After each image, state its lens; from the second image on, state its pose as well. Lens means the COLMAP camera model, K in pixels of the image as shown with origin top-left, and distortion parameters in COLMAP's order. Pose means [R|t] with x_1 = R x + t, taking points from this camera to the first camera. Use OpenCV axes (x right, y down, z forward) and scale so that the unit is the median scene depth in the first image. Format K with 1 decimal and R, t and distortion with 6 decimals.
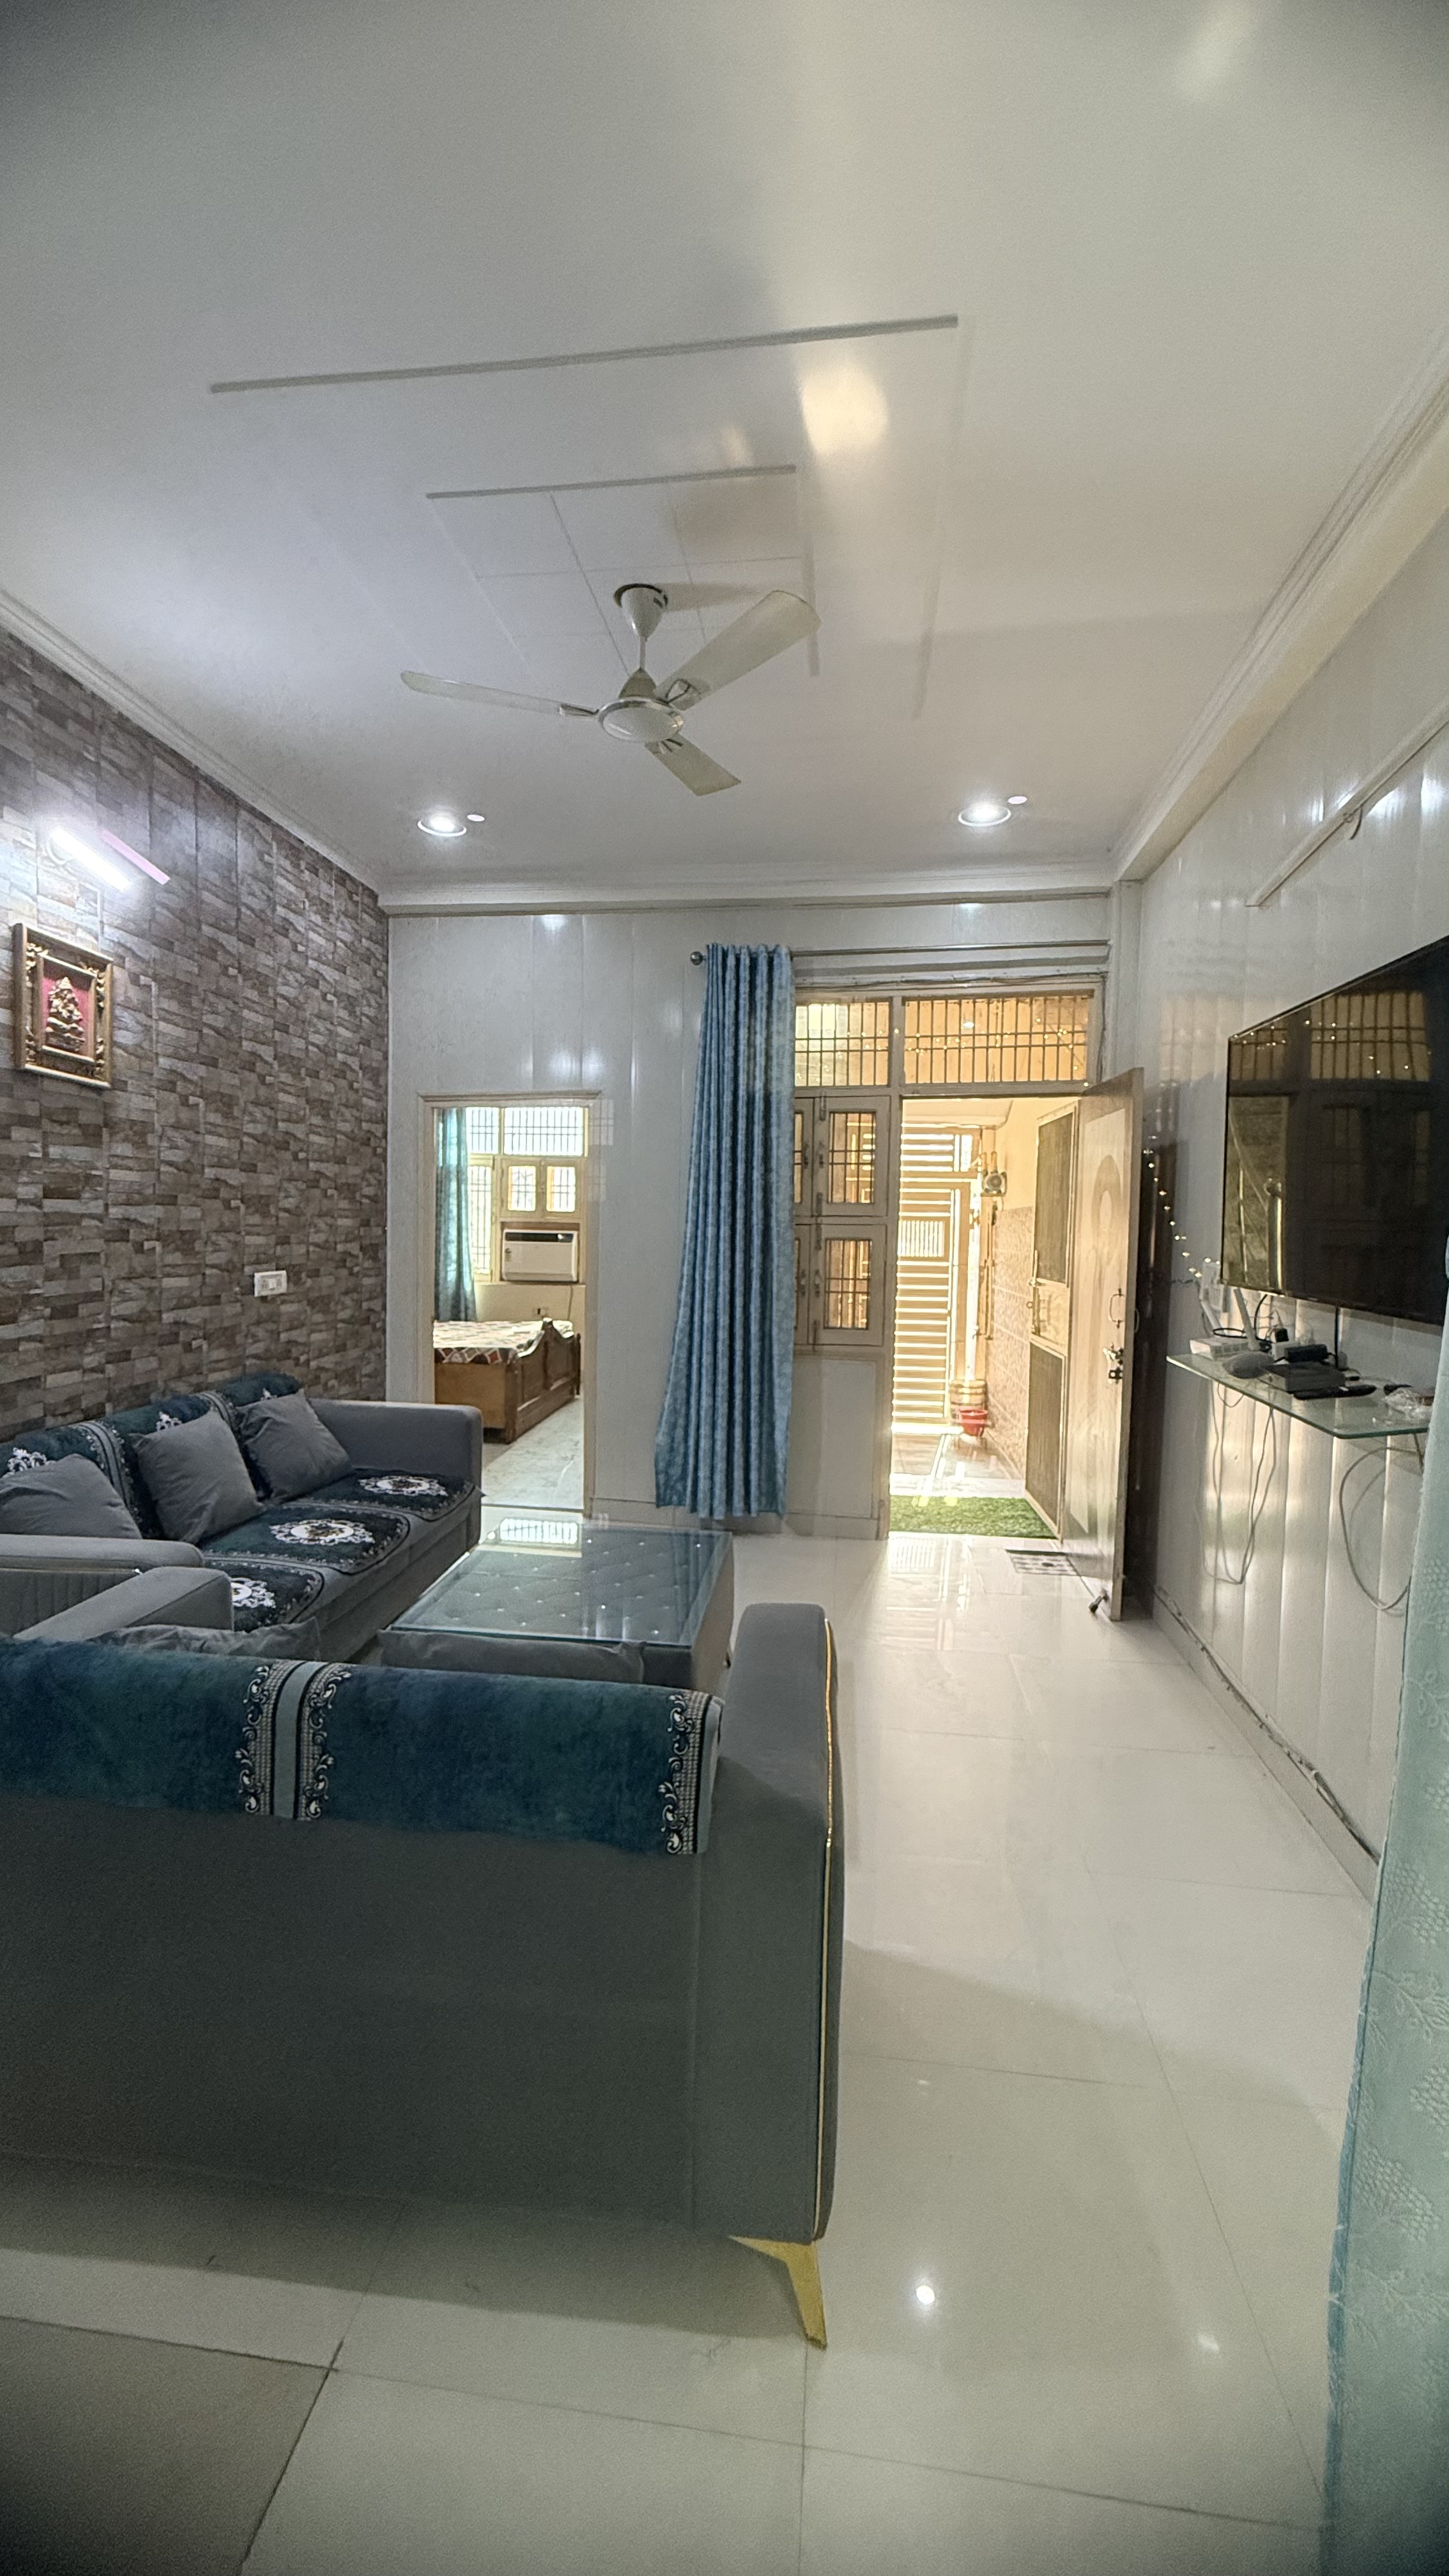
lens RADIAL K [[1026.6, 0, 715.2], [0, 1026.6, 1282.6], [0, 0, 1]] dist [-0.000232, -0.000045]
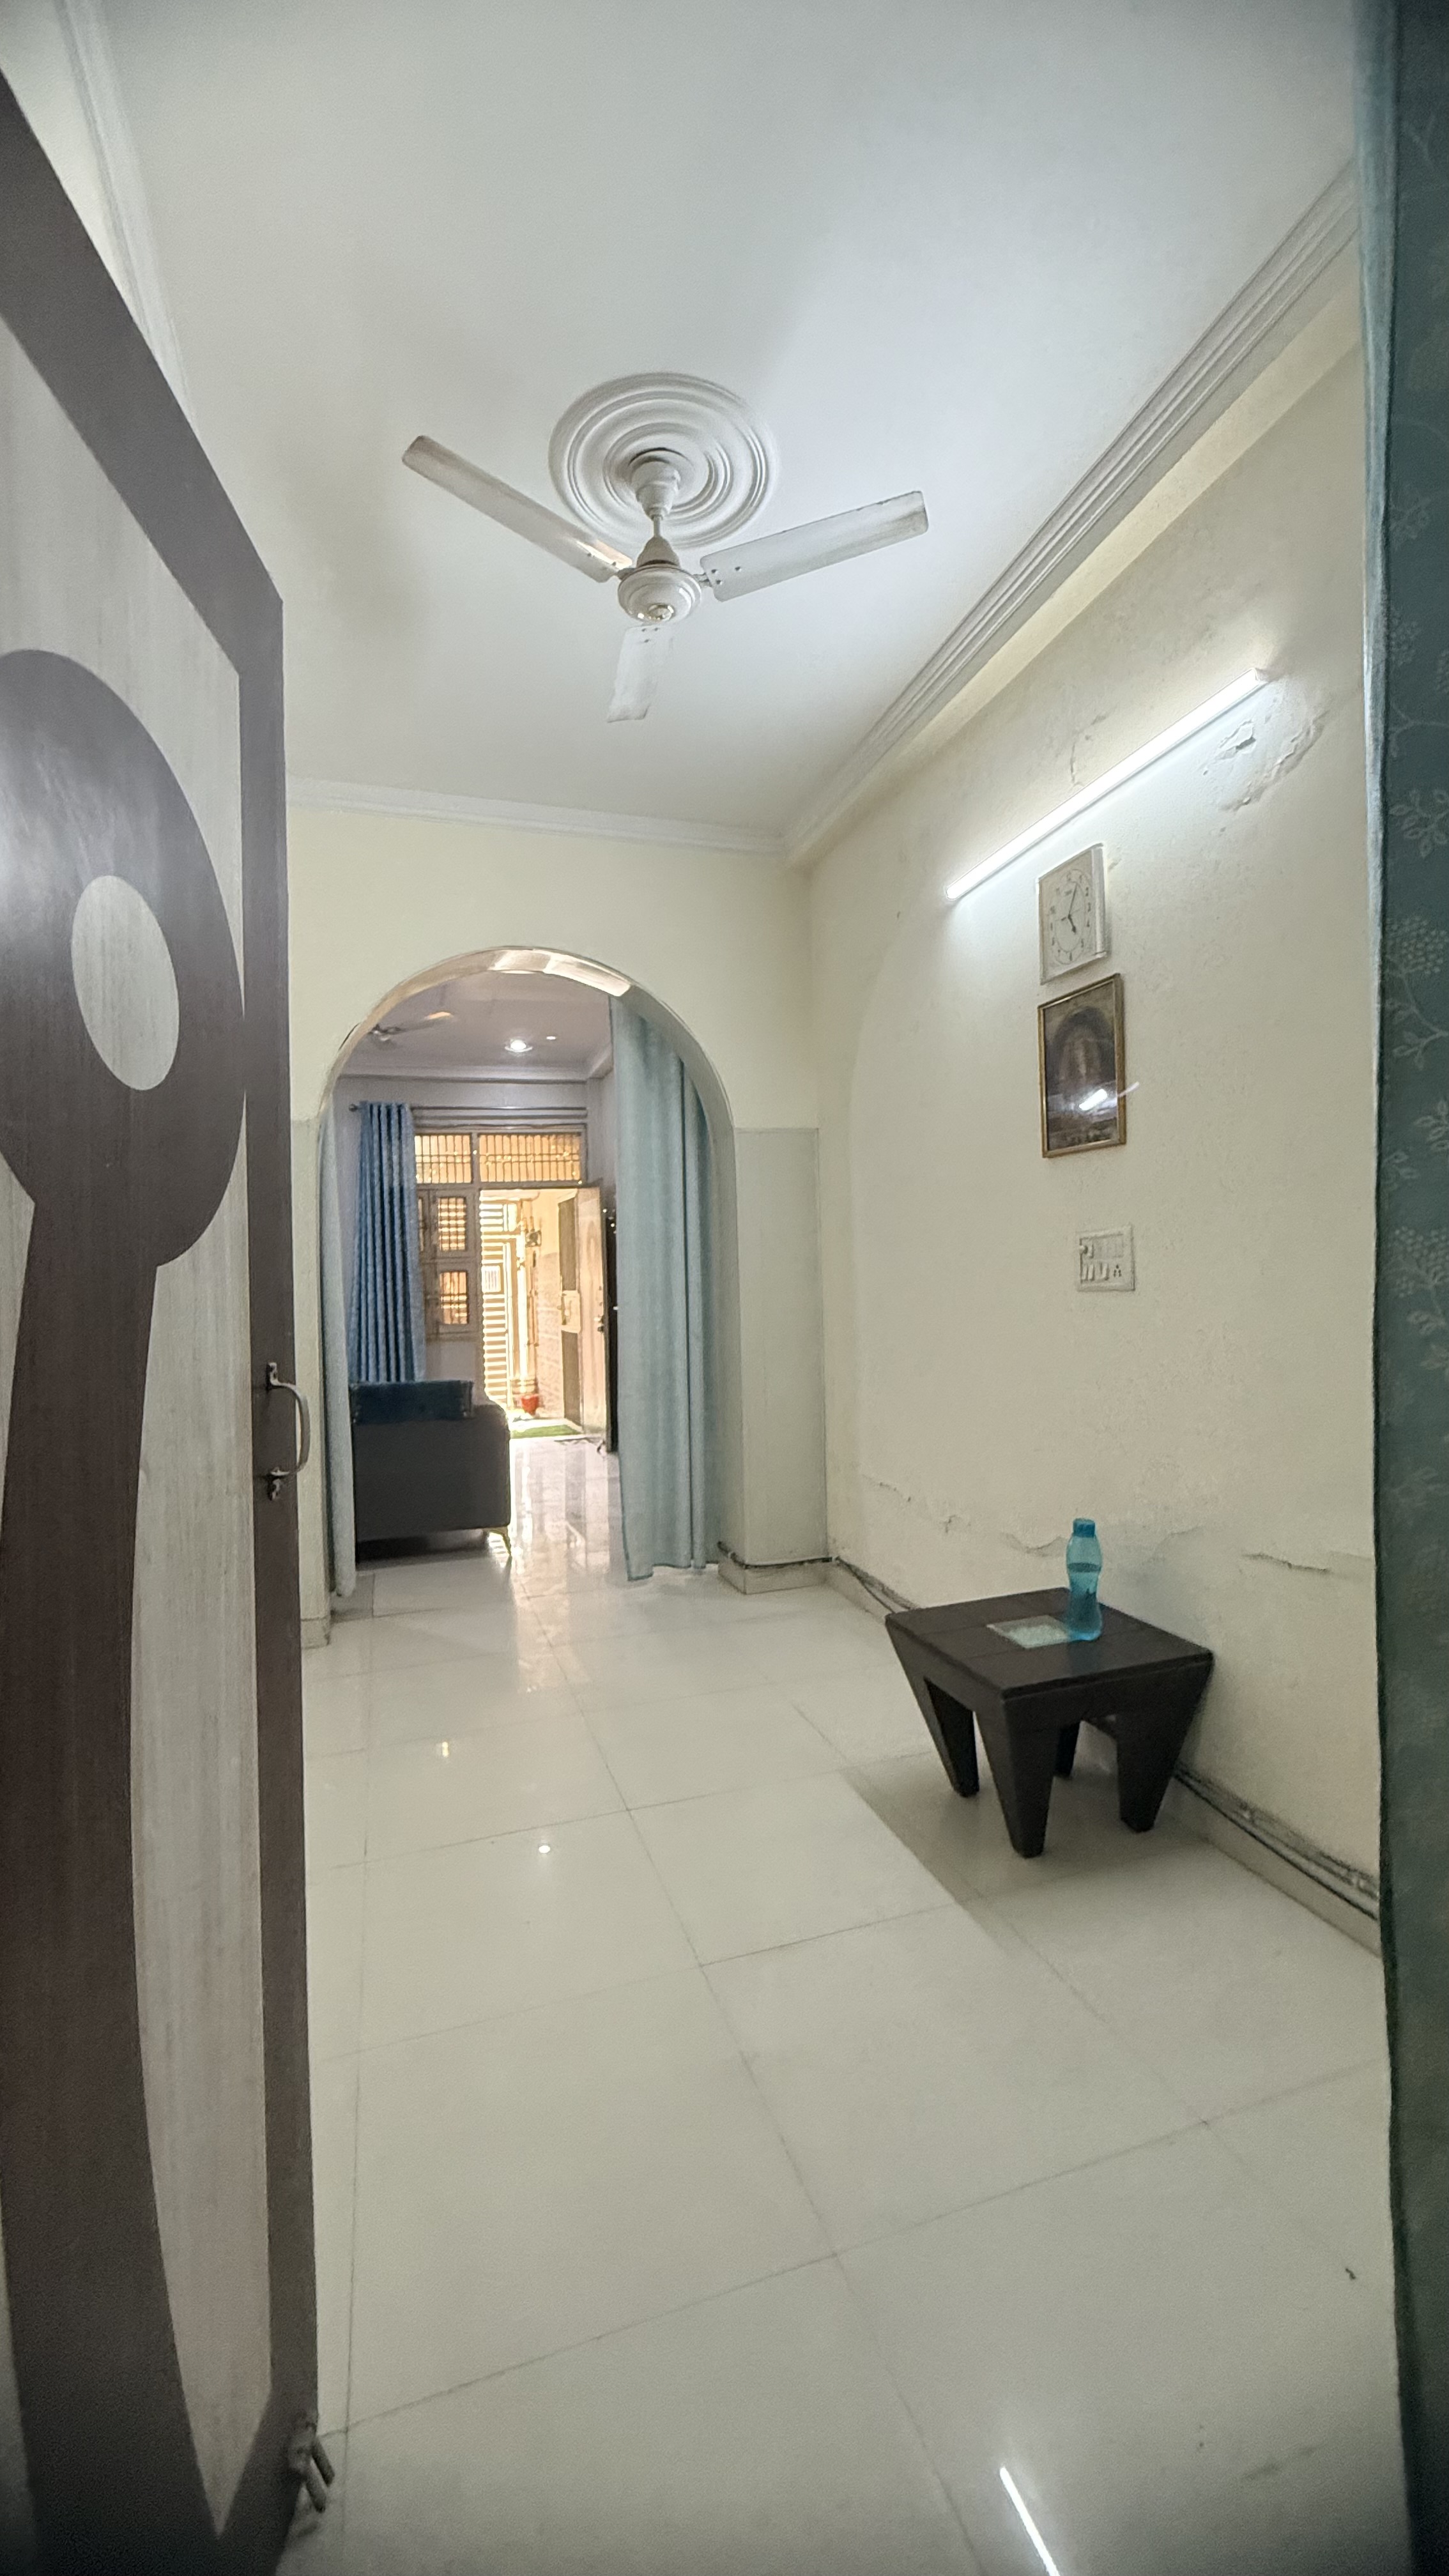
lens RADIAL K [[1027.9, 0, 723.7], [0, 1027.9, 1282.2], [0, 0, 1]] dist [-0.000369, -0.000244]
pose [[0.899468, -0.044637, 0.434701, -0.212912], [0.069329, 0.996747, -0.041104, 0.077867], [-0.431452, 0.067109, 0.899636, -0.744095]]
